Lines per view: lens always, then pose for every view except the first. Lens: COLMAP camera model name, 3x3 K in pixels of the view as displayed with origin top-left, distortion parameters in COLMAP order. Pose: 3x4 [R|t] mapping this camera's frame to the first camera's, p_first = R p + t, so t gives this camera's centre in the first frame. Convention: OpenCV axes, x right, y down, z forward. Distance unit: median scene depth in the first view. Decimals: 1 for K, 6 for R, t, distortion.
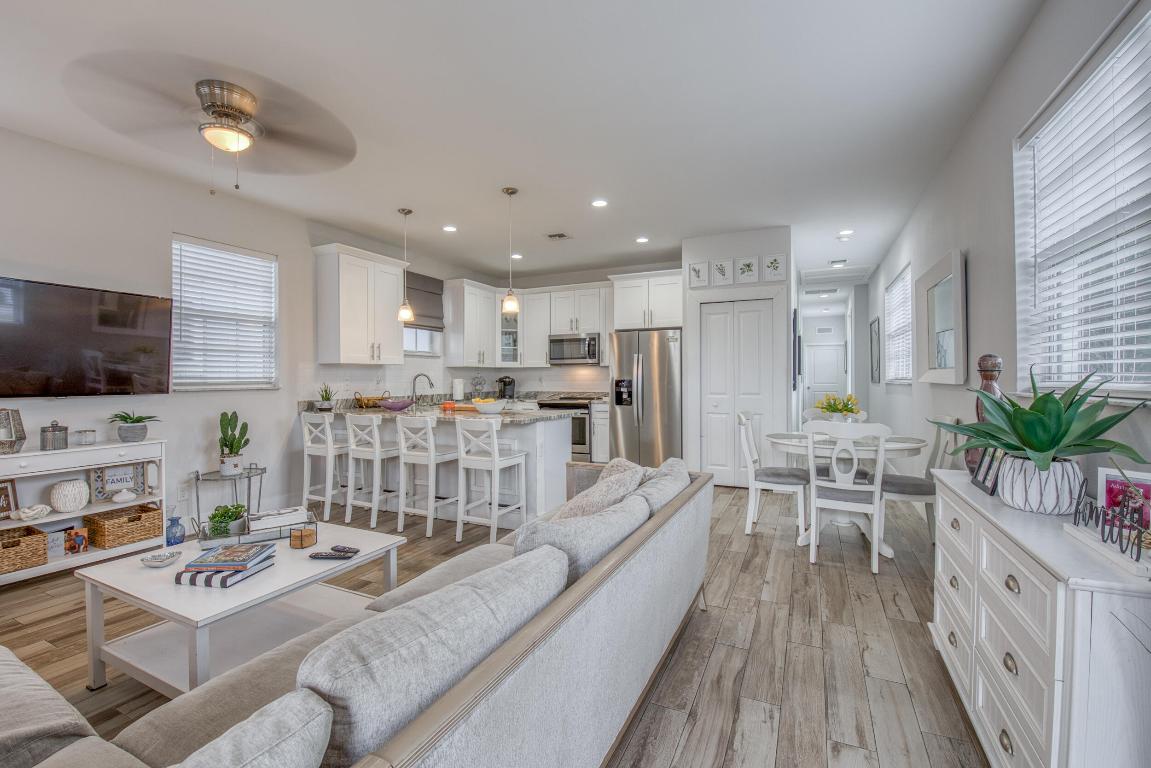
lens RADIAL K [[498.1, 0, 583.1], [0, 498.1, 377.2], [0, 0, 1]] dist [0.002853, -0.010536]
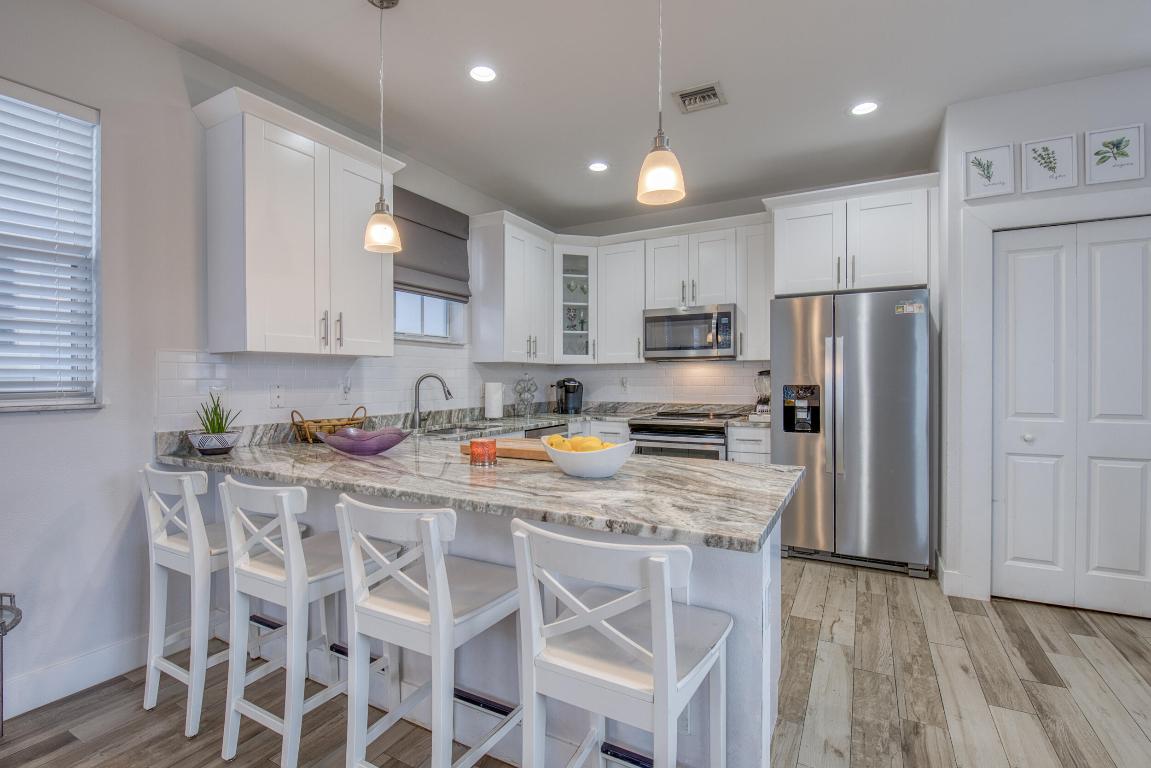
lens RADIAL K [[509.5, 0, 578.5], [0, 509.5, 380.0], [0, 0, 1]] dist [-0.010414, -0.004919]
pose [[0.998026, 0.002033, -0.062773, -0.146928], [-0.001763, 0.999989, 0.004351, -0.003412], [0.062781, -0.004231, 0.998018, 0.521104]]
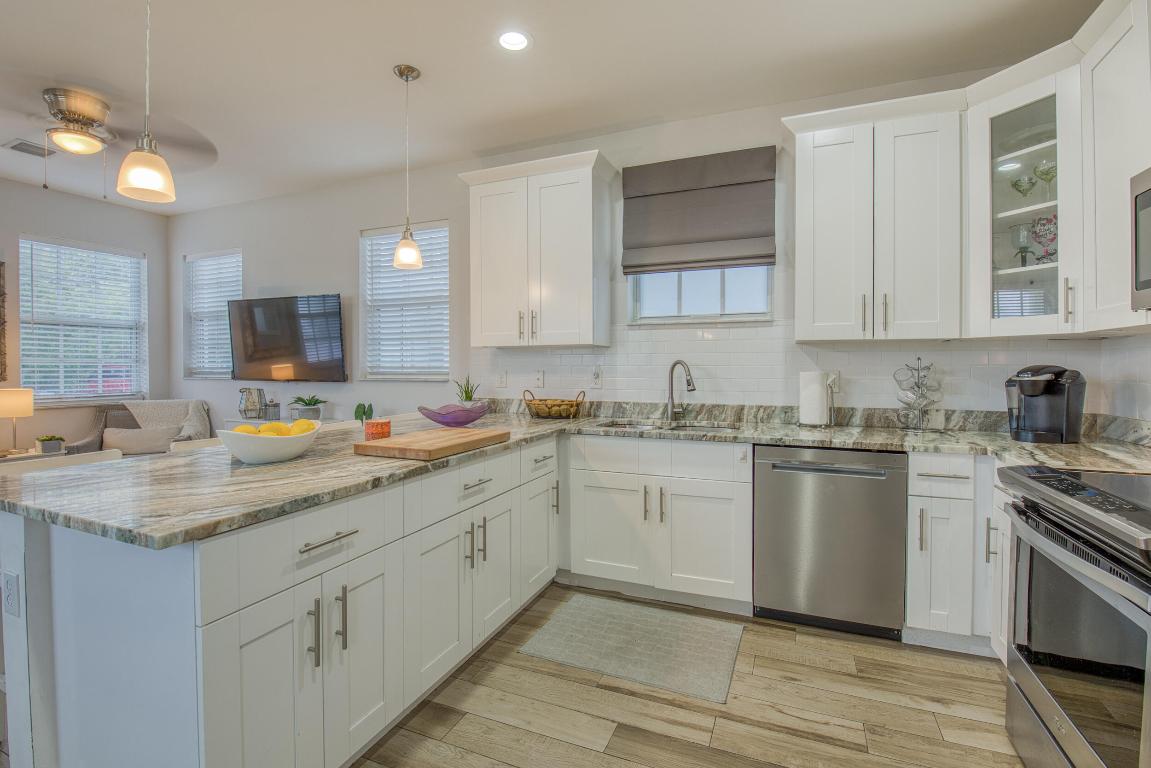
lens RADIAL K [[509.5, 0, 571.3], [0, 509.5, 362.9], [0, 0, 1]] dist [-0.010414, -0.004919]
pose [[0.033883, -0.003262, -0.999420, 0.197792], [0.000076, 0.999995, -0.003261, -0.003004], [0.999426, 0.000035, 0.033884, 1.020975]]
